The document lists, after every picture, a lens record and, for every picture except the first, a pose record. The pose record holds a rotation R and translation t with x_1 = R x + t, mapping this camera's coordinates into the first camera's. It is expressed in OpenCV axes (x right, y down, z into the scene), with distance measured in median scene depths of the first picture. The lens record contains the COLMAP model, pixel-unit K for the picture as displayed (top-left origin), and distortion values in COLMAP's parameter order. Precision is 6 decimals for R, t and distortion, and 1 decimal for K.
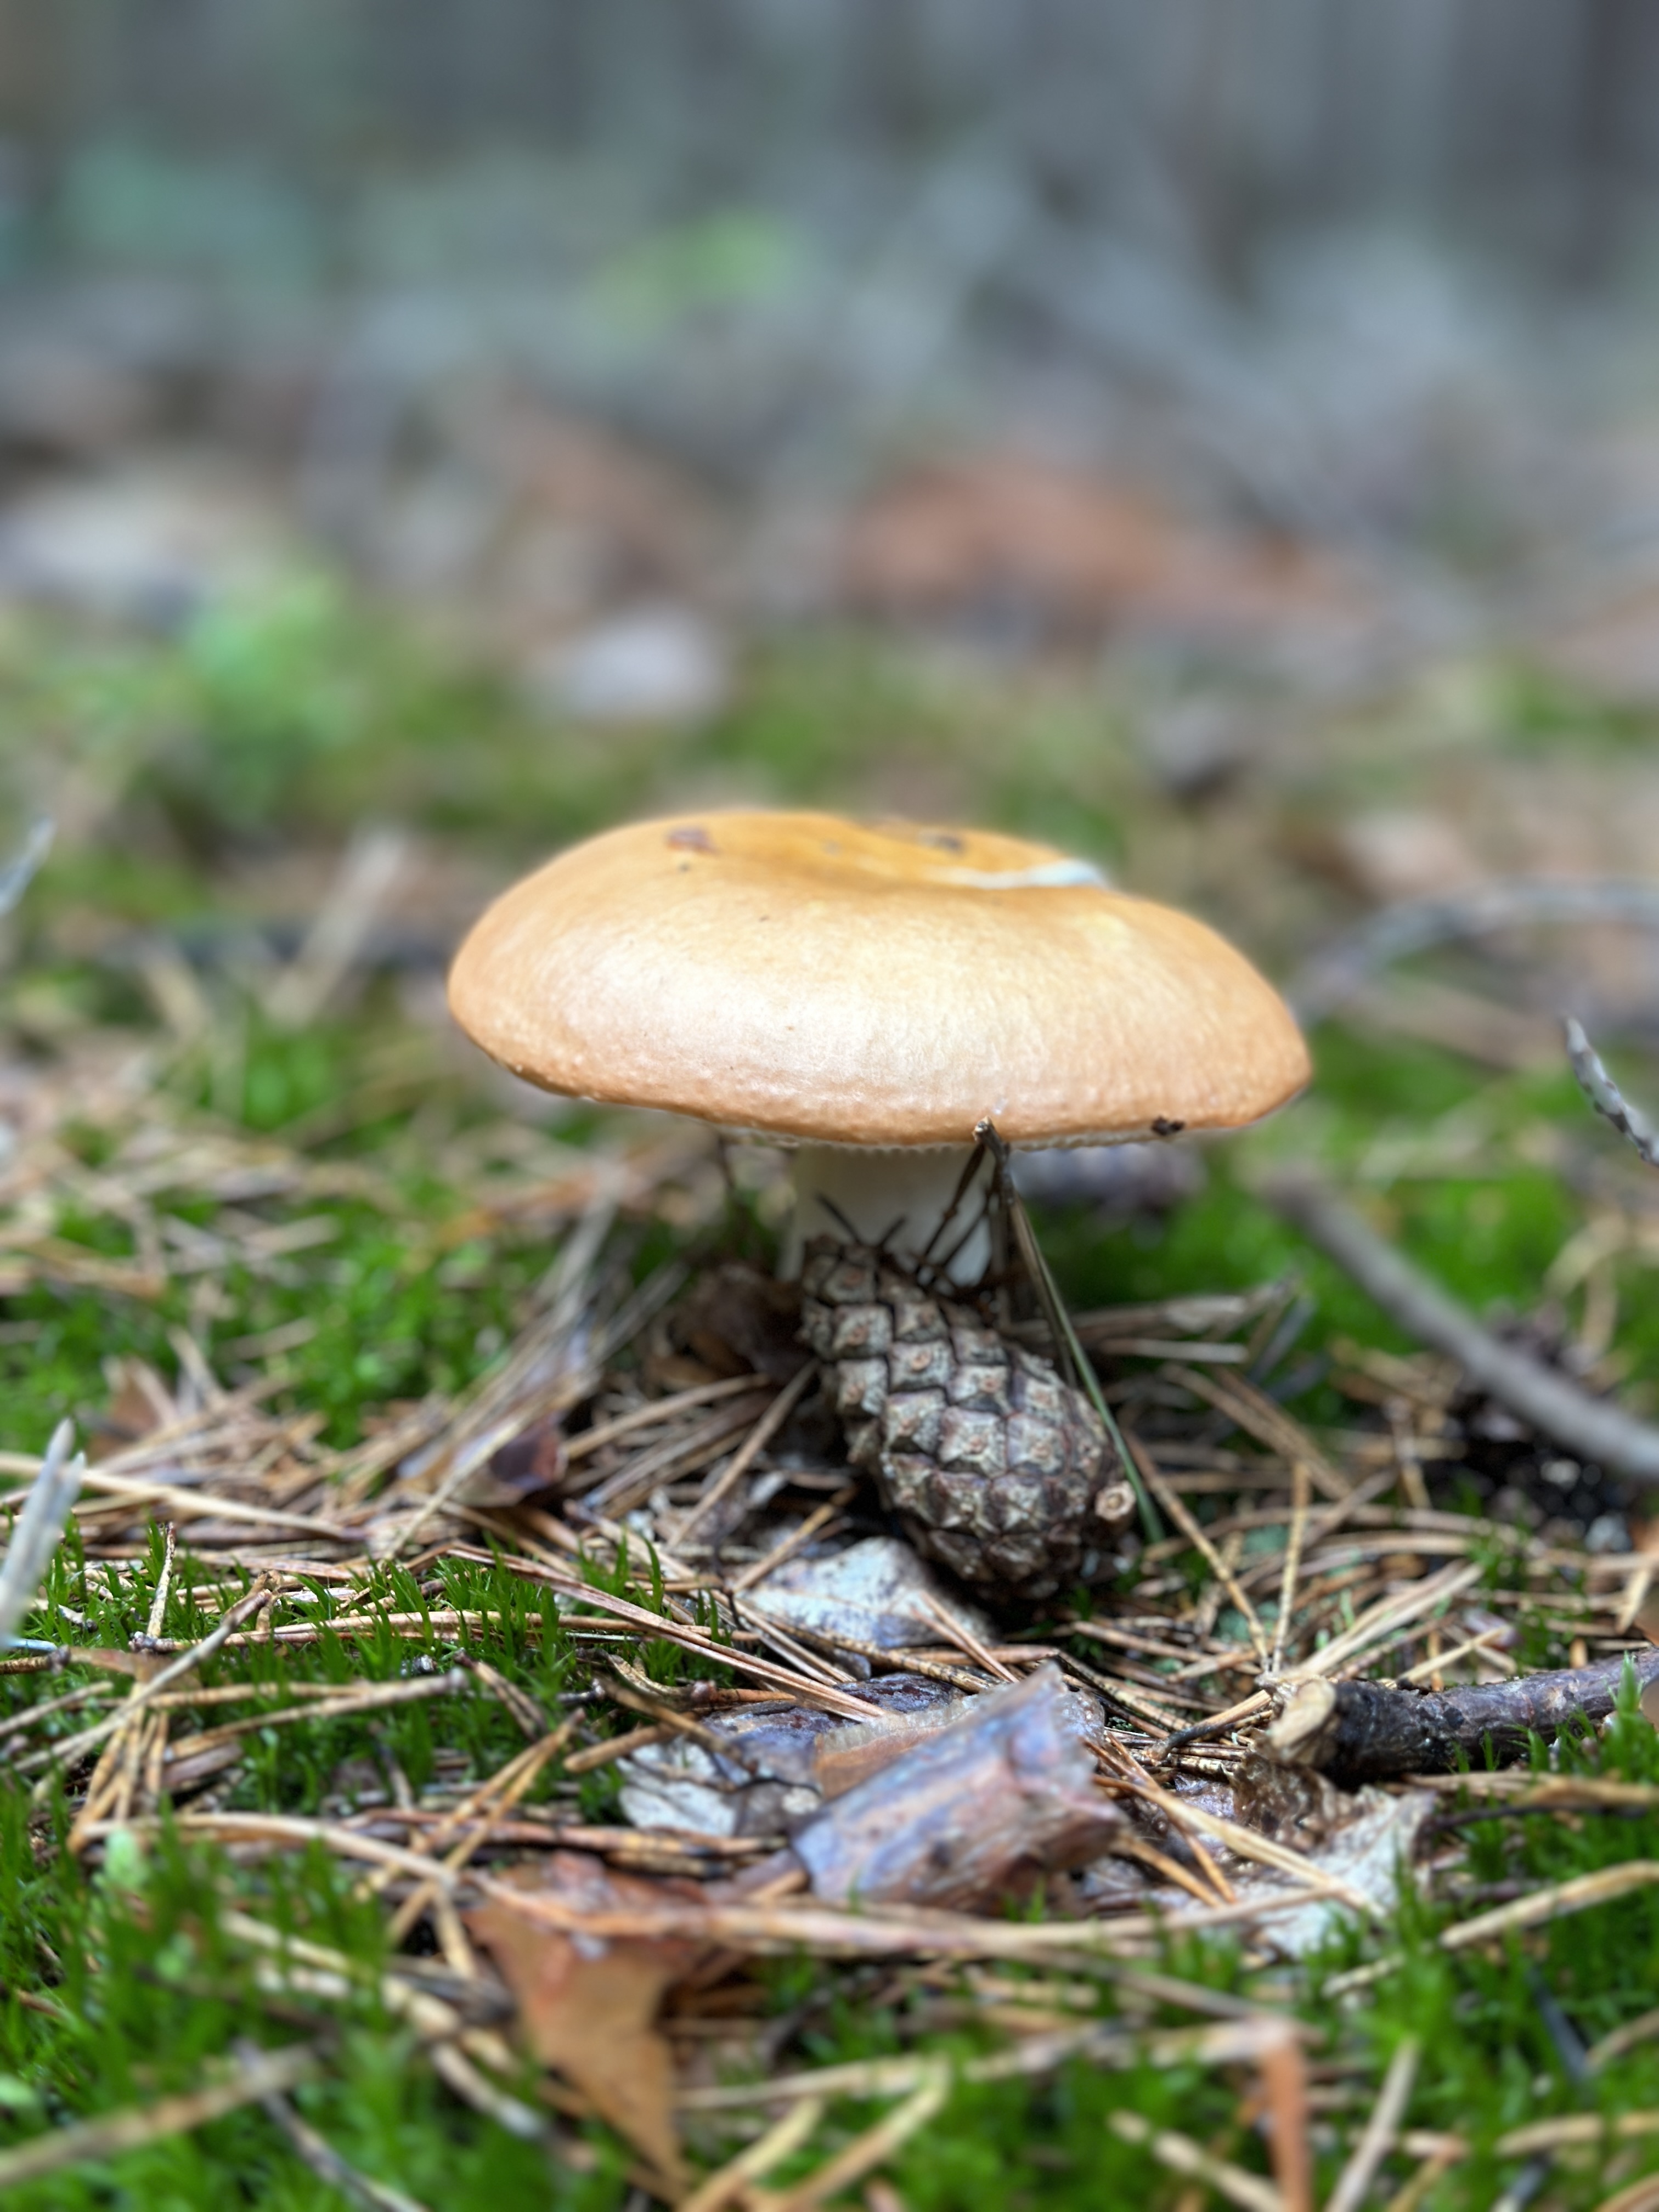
lens RADIAL K [[3081.5, 0, 897.8], [0, 3081.5, 1107.4], [0, 0, 1]] dist [-0.135390, 2.014106]
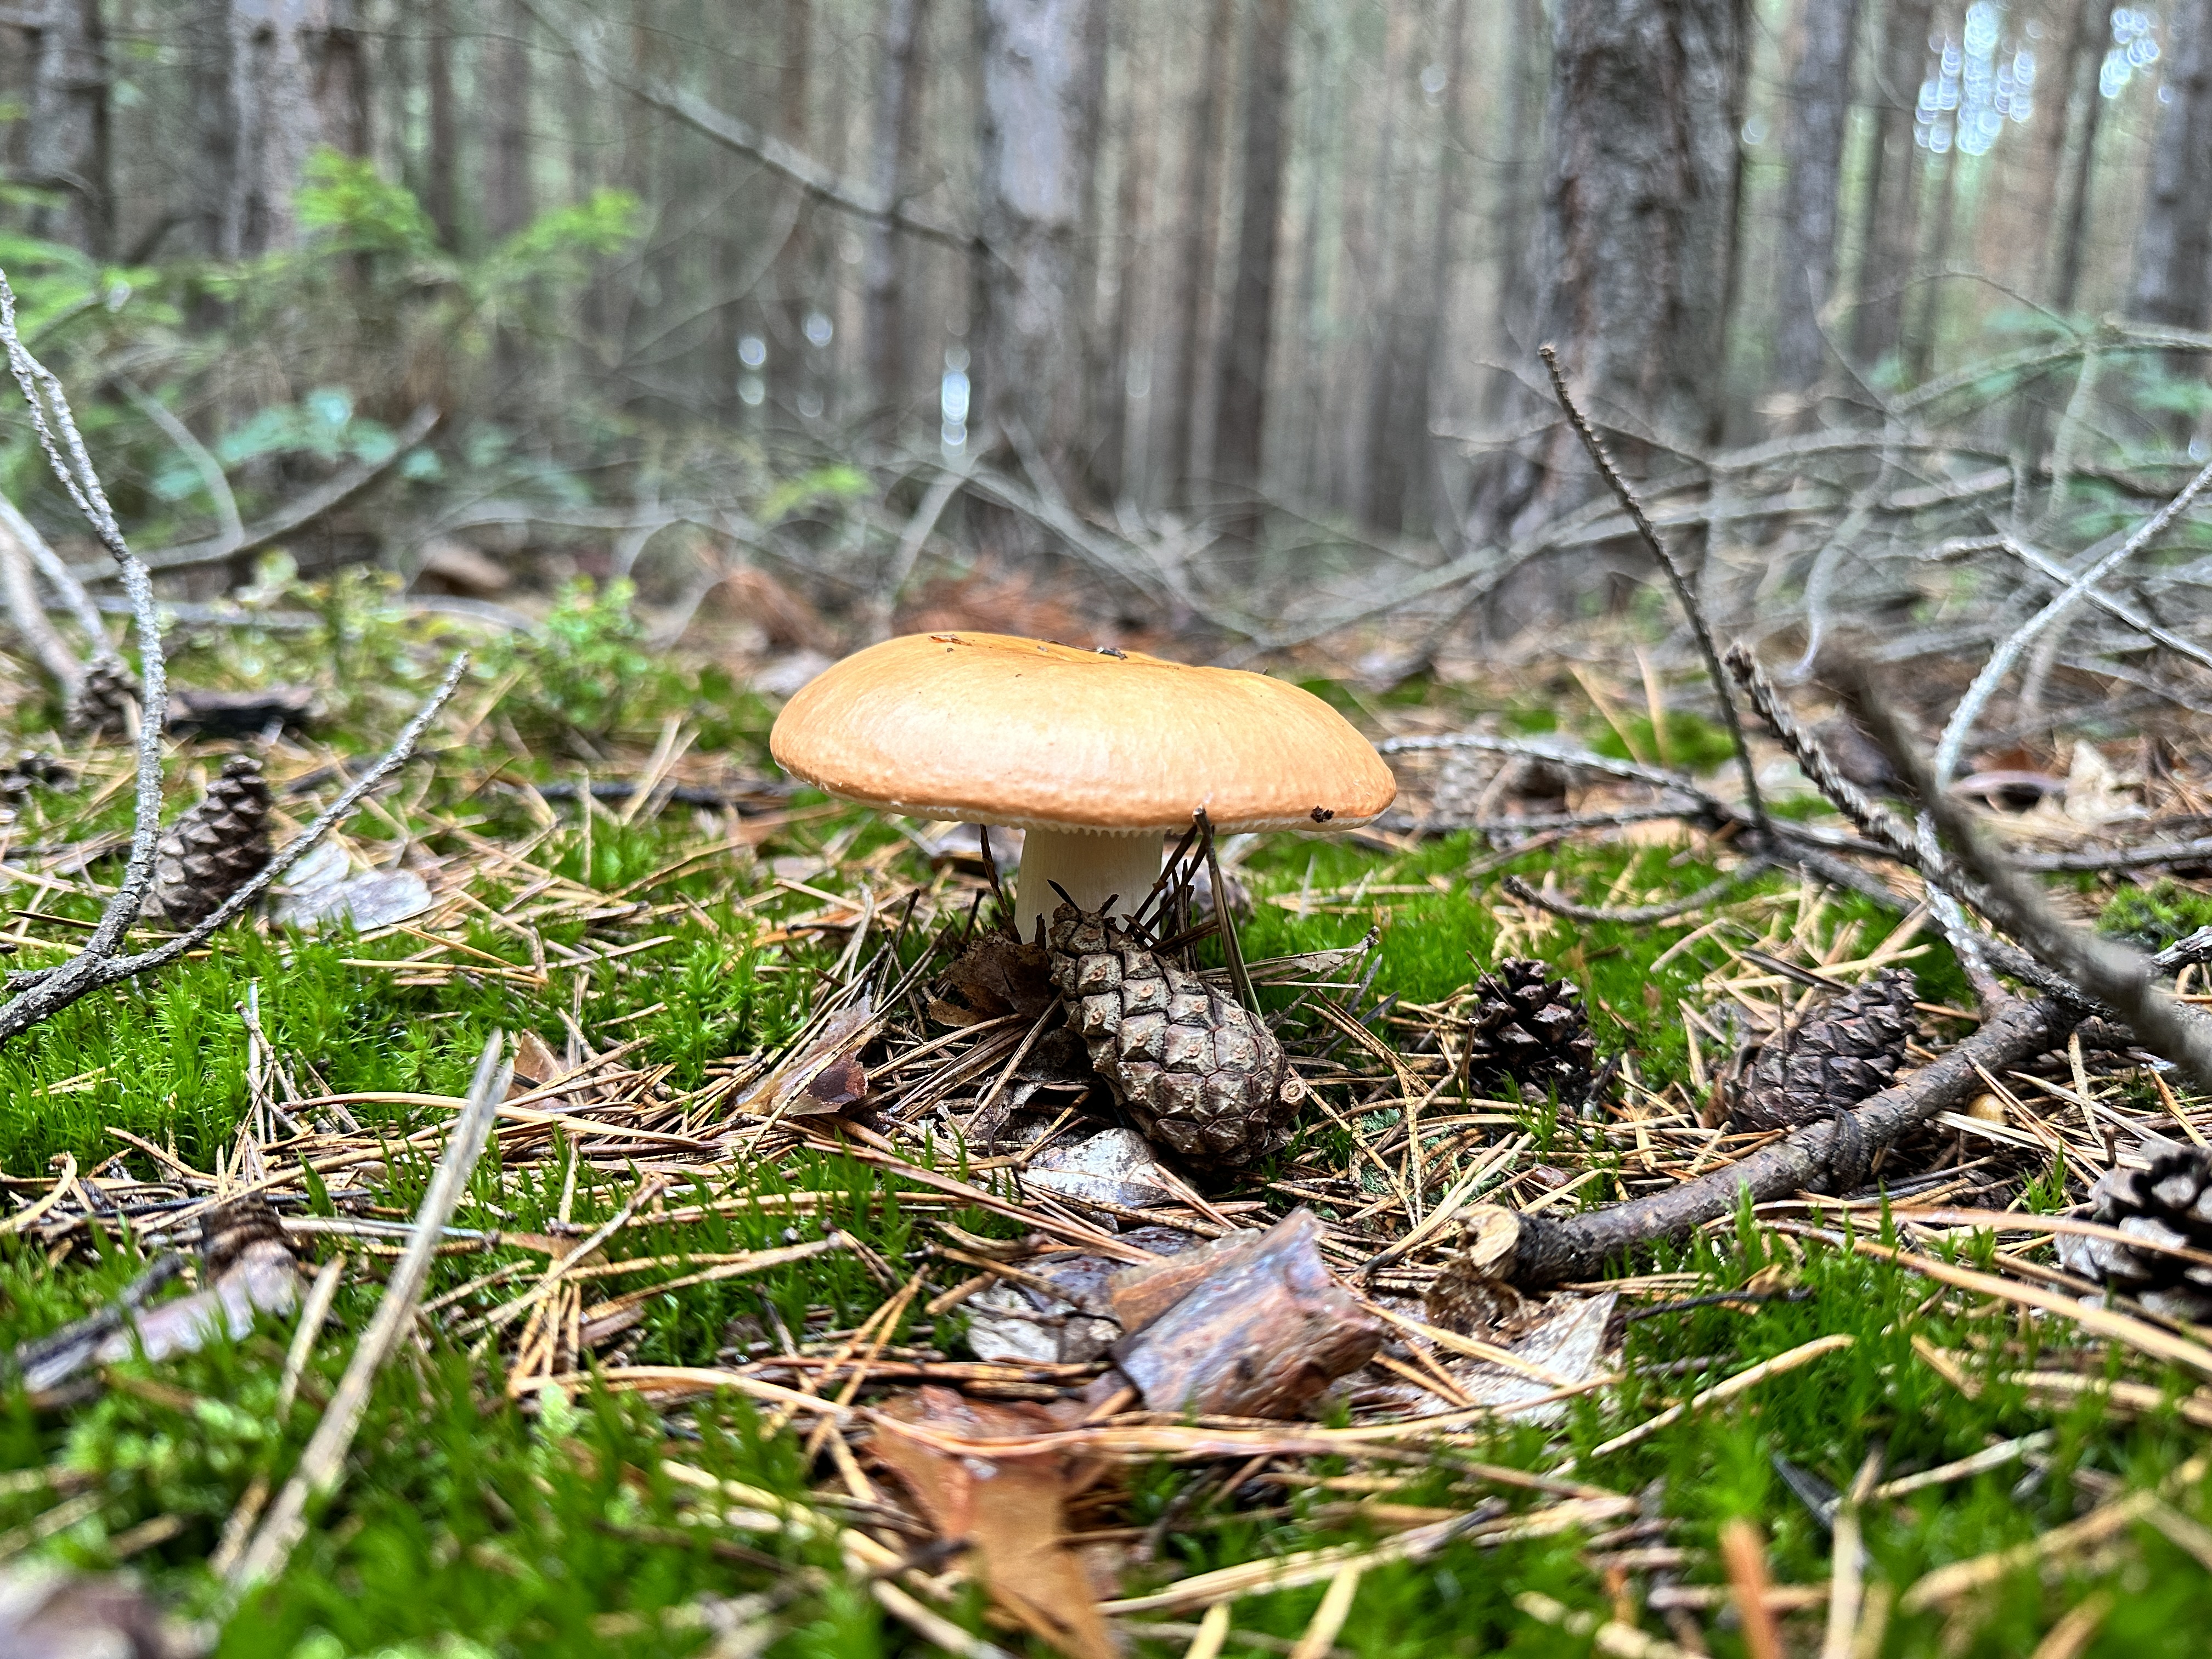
lens RADIAL K [[1567.9, 0, 1111.6], [0, 1567.9, 832.0], [0, 0, 1]] dist [0.067787, -0.071310]
pose [[0.990864, -0.015278, 0.133996, -0.107752], [0.026108, 0.996498, -0.079437, 0.072257], [-0.132313, 0.082210, 0.987793, 0.338077]]
